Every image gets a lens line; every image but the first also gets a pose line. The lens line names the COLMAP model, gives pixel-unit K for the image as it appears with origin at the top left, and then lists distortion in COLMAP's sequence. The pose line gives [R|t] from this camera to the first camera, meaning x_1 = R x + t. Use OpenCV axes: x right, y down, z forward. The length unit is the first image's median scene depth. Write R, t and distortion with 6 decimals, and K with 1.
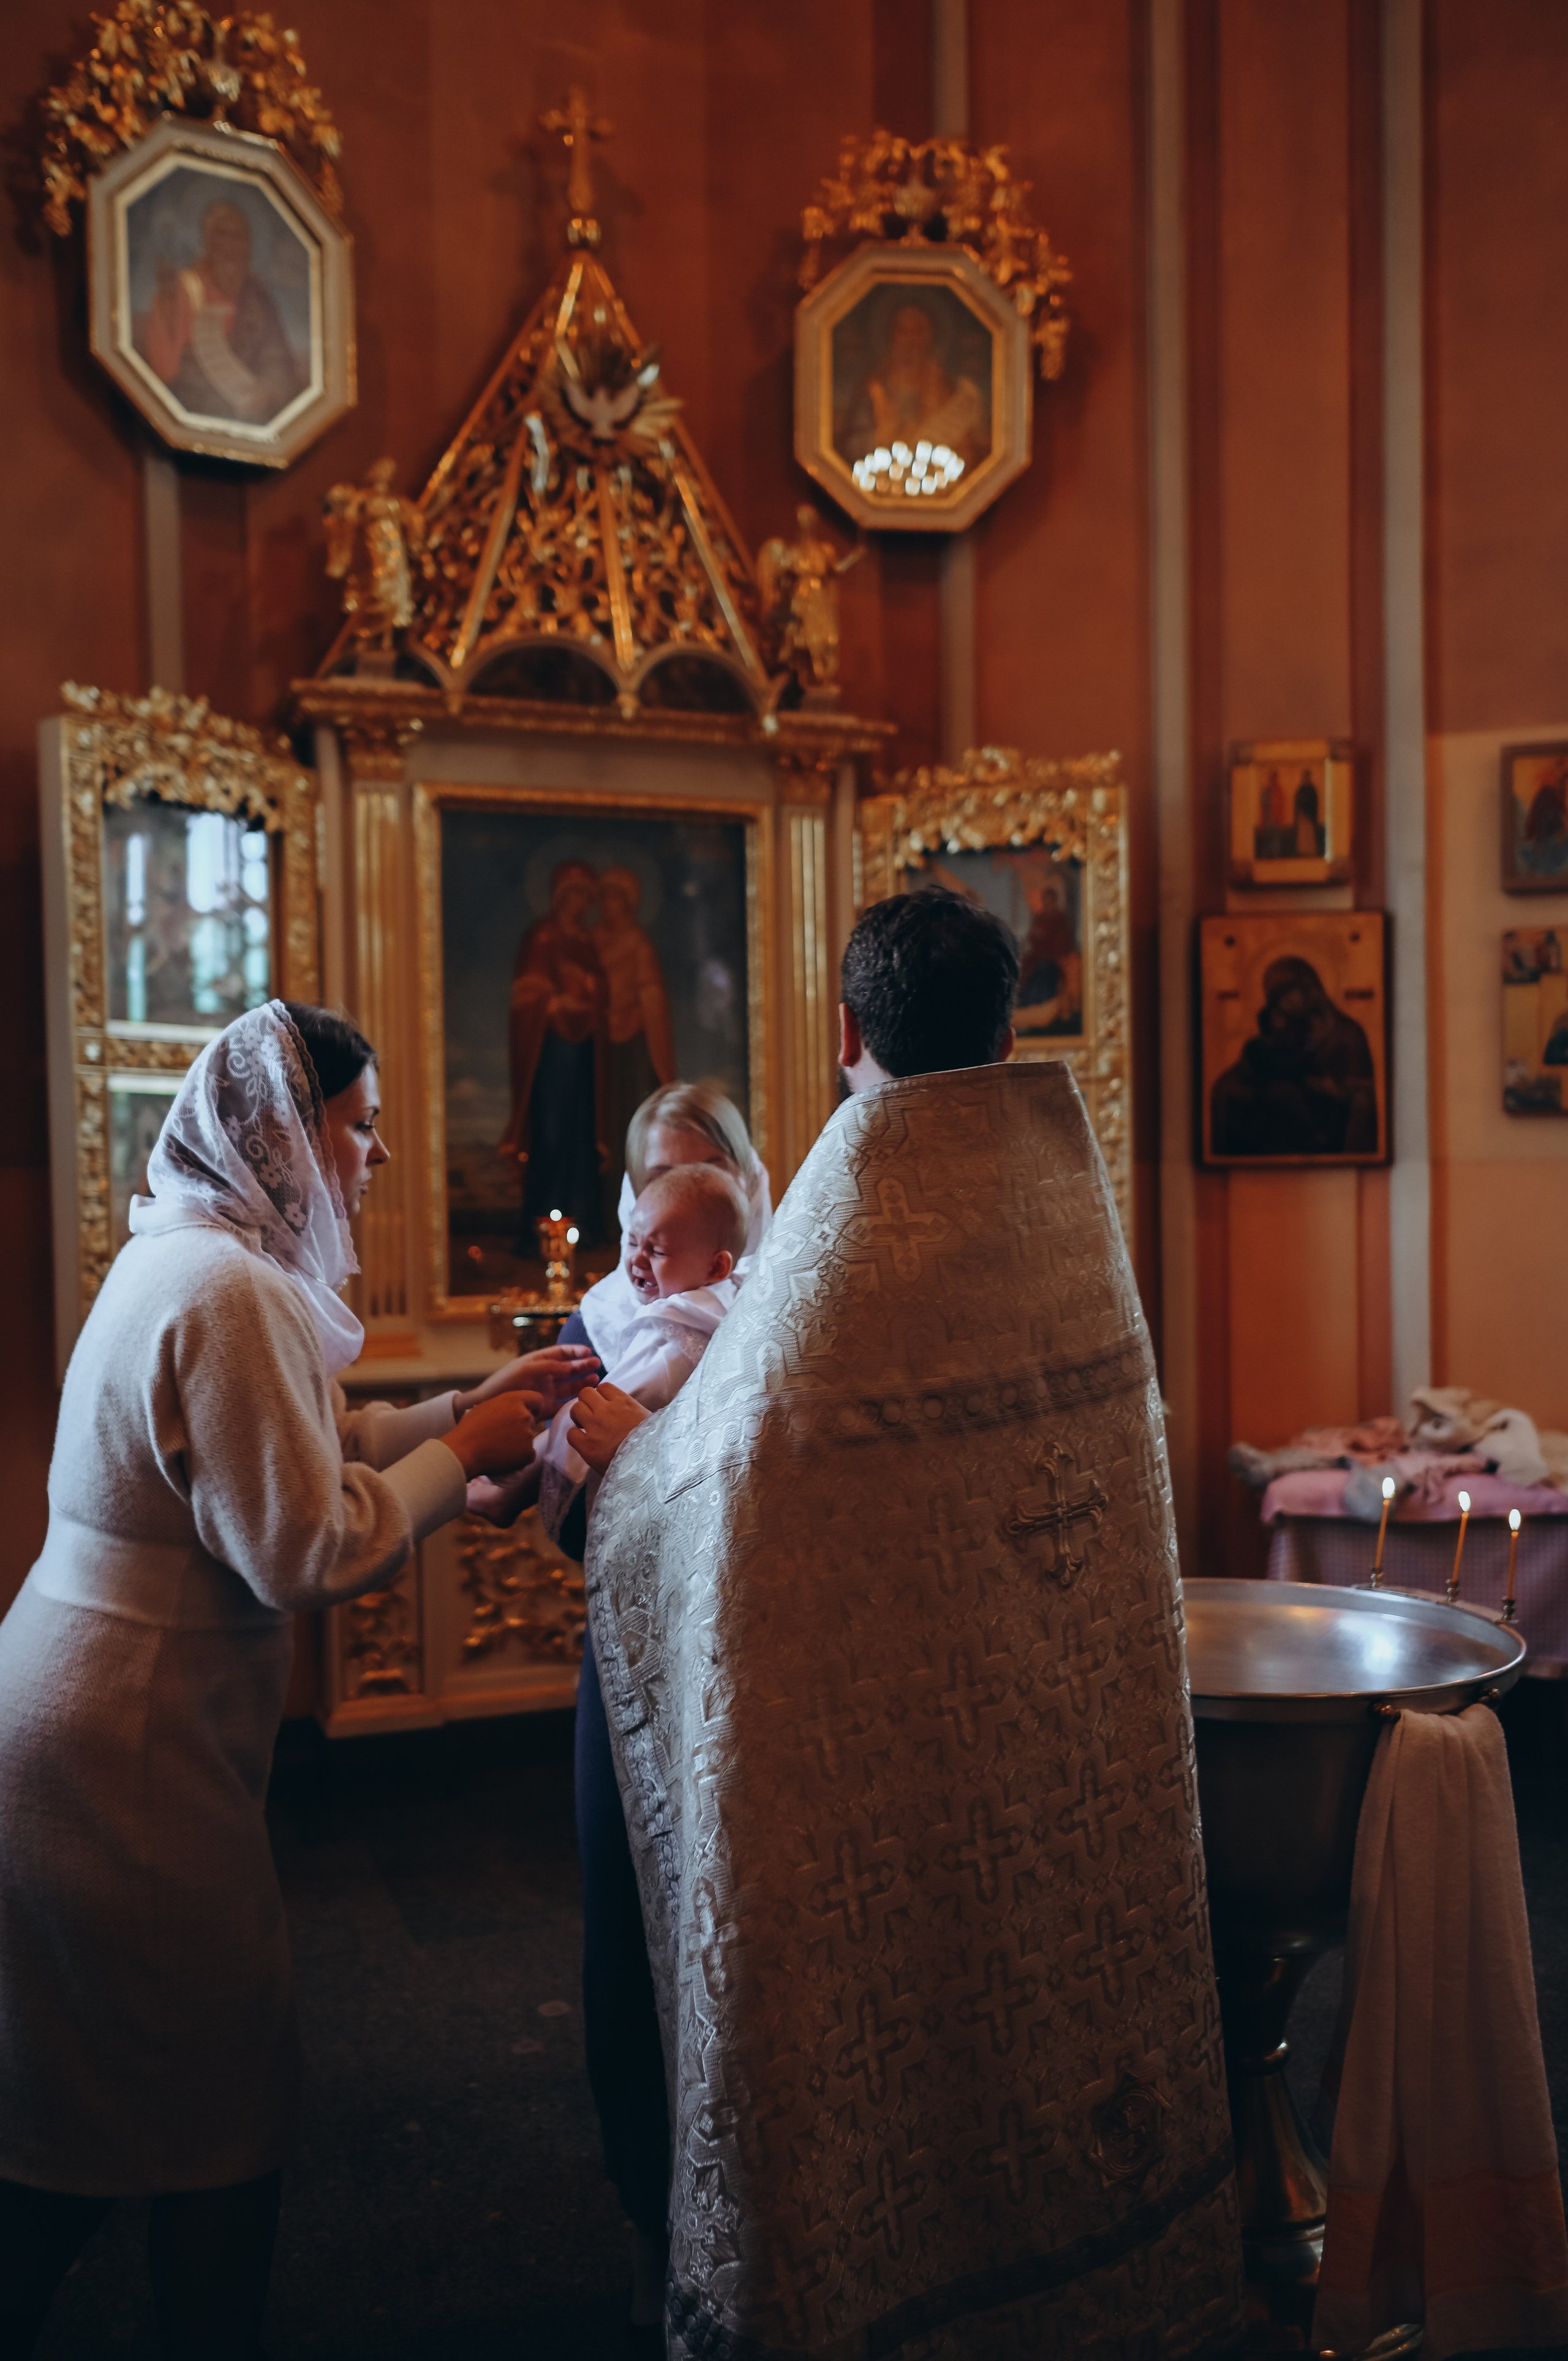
lens RADIAL K [[1908.9, 0, 748.4], [0, 1908.9, 1222.5], [0, 0, 1]] dist [0.005018, -0.002084]
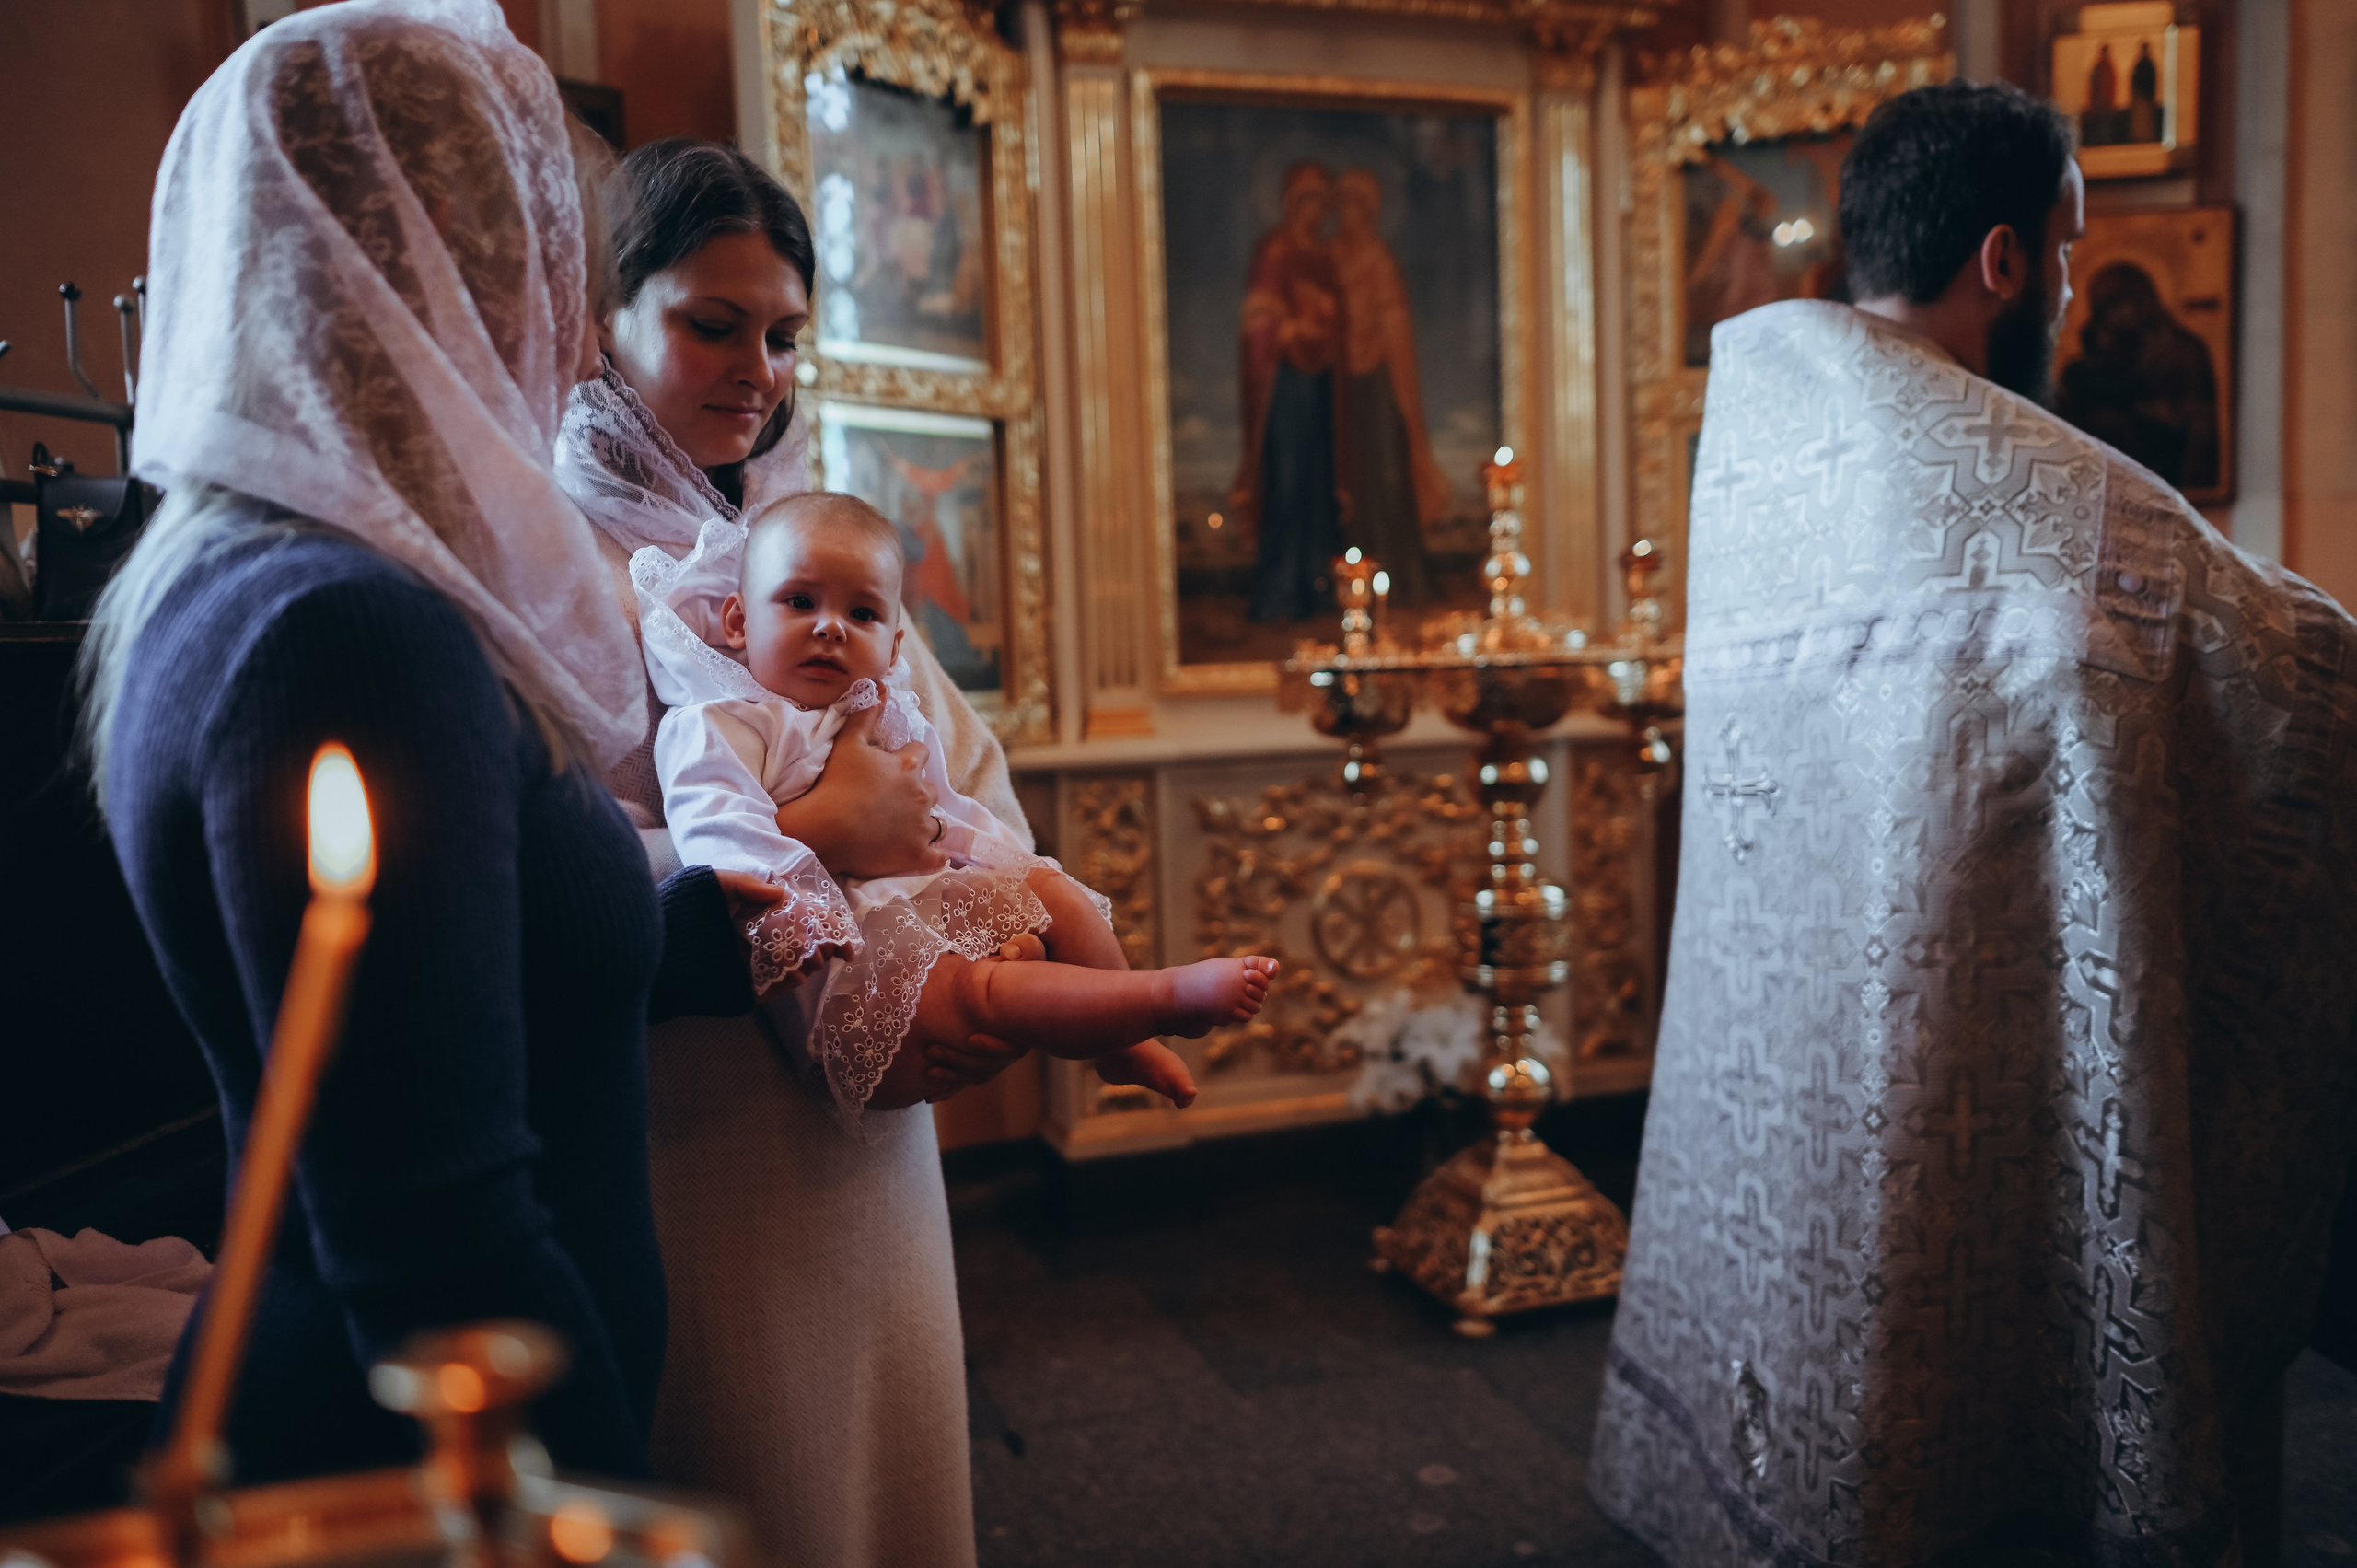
lens RADIAL K [[1905.9, 0, 1179.5], [0, 1905.9, 794.4], [0, 0, 1]] dist [0.005018, -0.002084]
pose [[0.999512, -0.015684, -0.027015, -0.133141], [0.017622, 0.997172, 0.073058, 0.033303], [0.025793, -0.073498, 0.996962, 0.117774]]
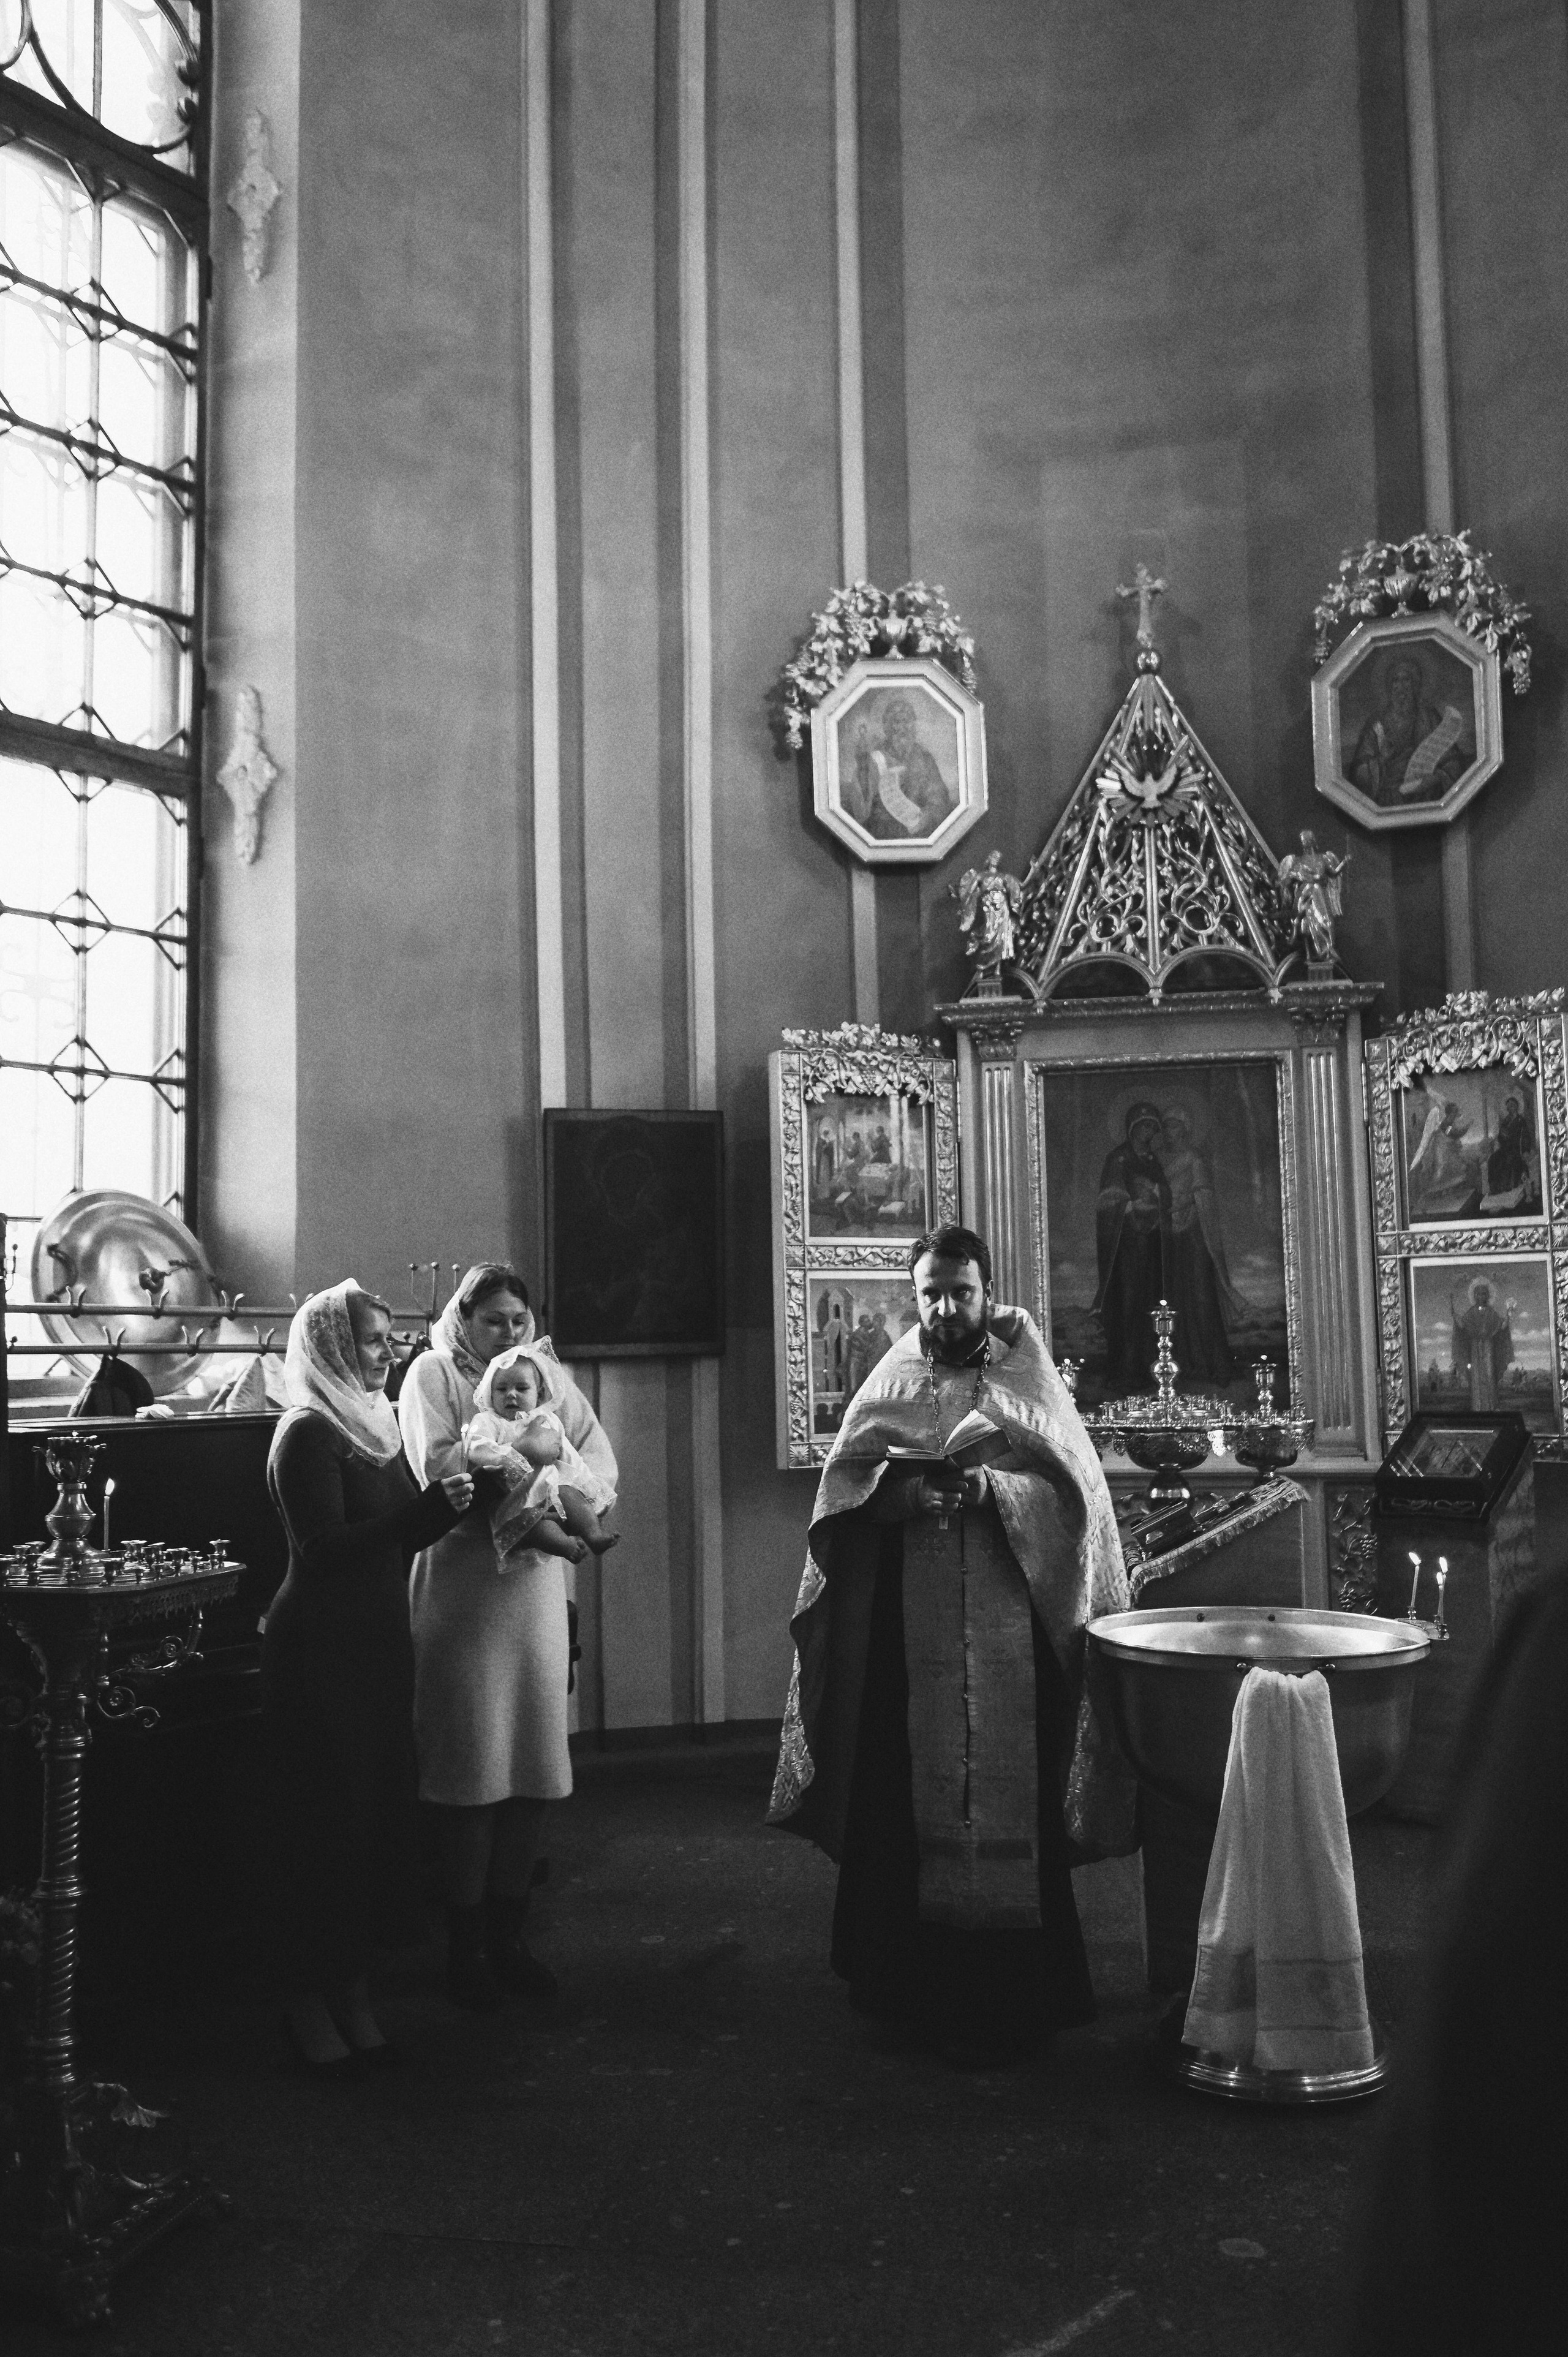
lens RADIAL K [[1905.8, 0, 790.4], [0, 1905.8, 1170.0], [0, 0, 1]] dist [0.005018, -0.002084]
pose [[0.864638, -0.045986, -0.500287, 0.386241], [-0.002787, 0.995348, -0.096308, -0.006563], [0.502388, 0.084666, 0.860487, -0.325211]]
